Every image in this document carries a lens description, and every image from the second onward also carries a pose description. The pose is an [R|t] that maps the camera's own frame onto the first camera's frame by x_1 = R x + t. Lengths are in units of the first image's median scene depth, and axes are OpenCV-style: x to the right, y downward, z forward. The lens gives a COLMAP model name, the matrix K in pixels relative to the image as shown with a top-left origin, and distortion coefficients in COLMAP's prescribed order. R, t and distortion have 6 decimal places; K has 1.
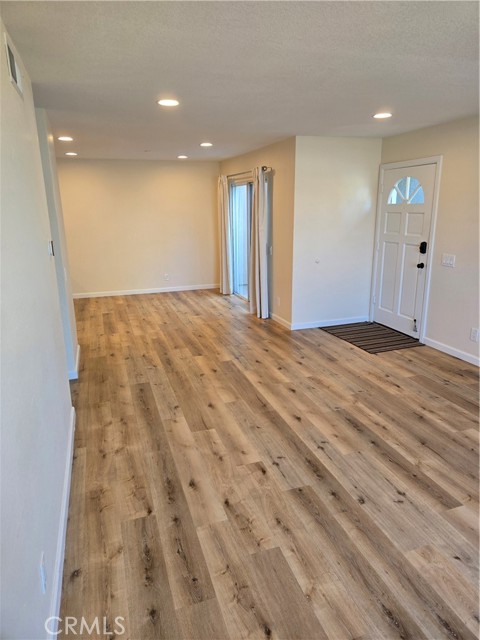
lens RADIAL K [[425.6, 0, 245.2], [0, 425.6, 313.6], [0, 0, 1]] dist [0.068349, -0.052683]
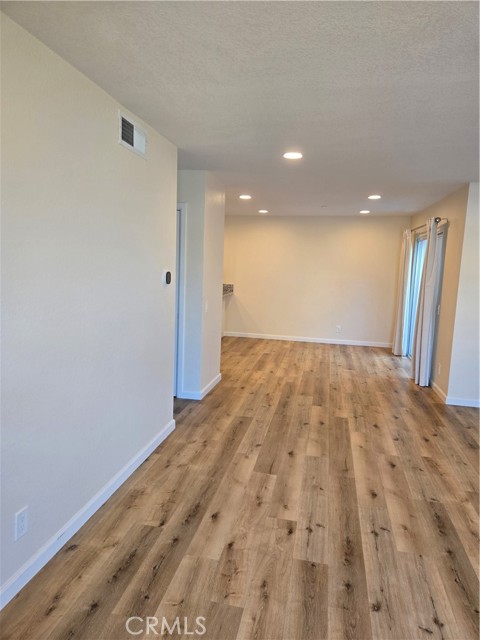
lens RADIAL K [[425.6, 0, 242.7], [0, 425.6, 313.8], [0, 0, 1]] dist [0.068349, -0.052683]
pose [[0.858756, 0.104271, -0.501663, 0.240956], [-0.171325, 0.981155, -0.089343, 0.012276], [0.482894, 0.162671, 0.860437, 0.067581]]
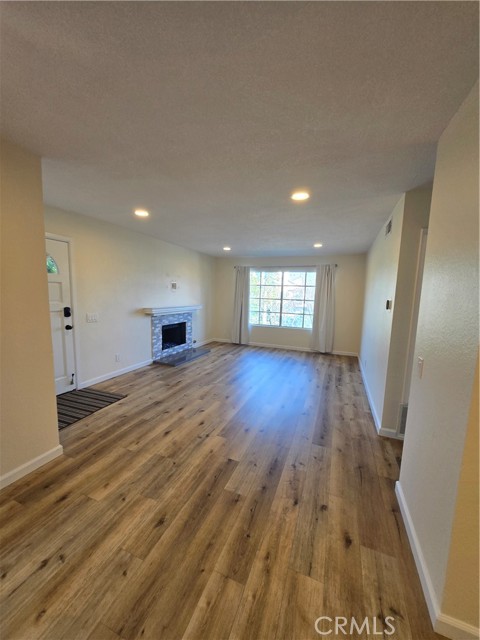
lens RADIAL K [[250.1, 0, 237.5], [0, 250.1, 325.1], [0, 0, 1]] dist [-0.000464, 0.000394]
pose [[-0.752801, -0.093473, 0.651578, -0.453566], [0.142799, 0.943103, 0.300277, -0.311929], [-0.642573, 0.319093, -0.696620, 1.440061]]
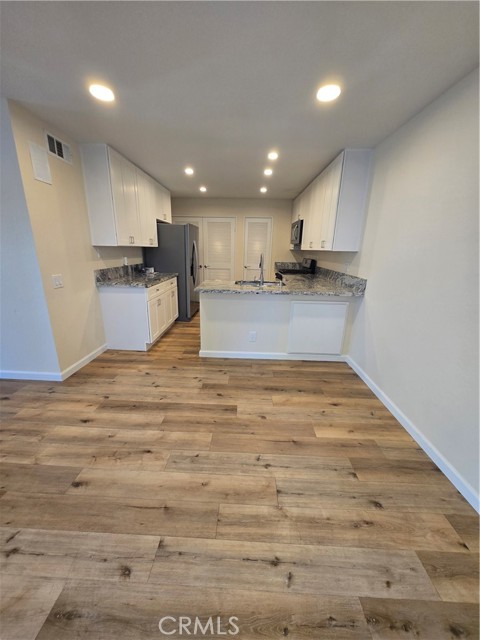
lens RADIAL K [[250.1, 0, 238.7], [0, 250.1, 321.1], [0, 0, 1]] dist [-0.000464, 0.000394]
pose [[-0.361370, 0.263029, -0.894554, -0.105297], [-0.248427, 0.897549, 0.364266, -0.368103], [0.898719, 0.353866, -0.259003, 1.730326]]
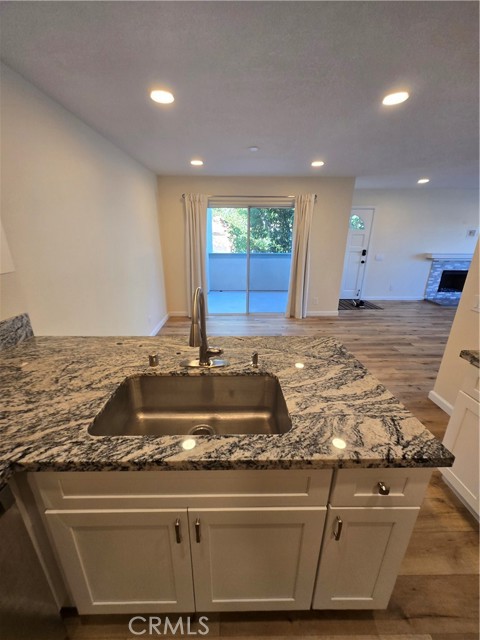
lens RADIAL K [[250.1, 0, 237.7], [0, 250.1, 321.4], [0, 0, 1]] dist [-0.000464, 0.000394]
pose [[0.320243, -0.298521, 0.899072, -1.101081], [0.229972, 0.945162, 0.231910, -0.310638], [-0.918998, 0.132494, 0.371333, 1.396423]]
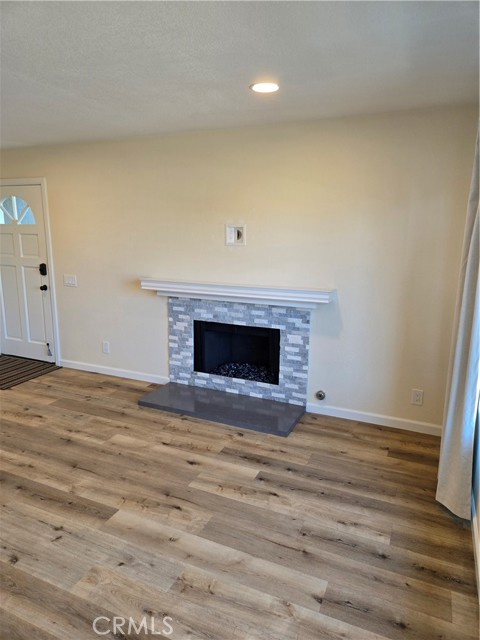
lens RADIAL K [[425.6, 0, 241.7], [0, 425.6, 314.5], [0, 0, 1]] dist [0.068349, -0.052683]
pose [[0.686504, -0.124235, 0.716434, 0.012180], [0.162340, 0.986613, 0.015527, 0.006695], [-0.708772, 0.105647, 0.697482, 0.013033]]
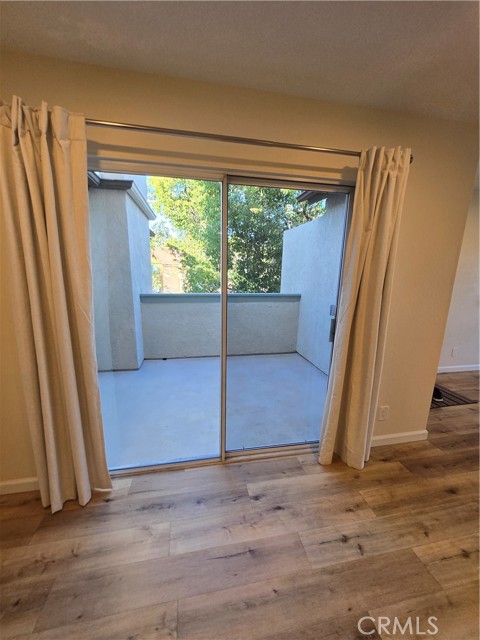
lens RADIAL K [[250.1, 0, 236.4], [0, 250.1, 322.5], [0, 0, 1]] dist [-0.000464, 0.000394]
pose [[0.151879, -0.196615, 0.968646, -0.383152], [0.227850, 0.960585, 0.159252, -0.365386], [-0.961778, 0.196519, 0.190692, 1.636788]]
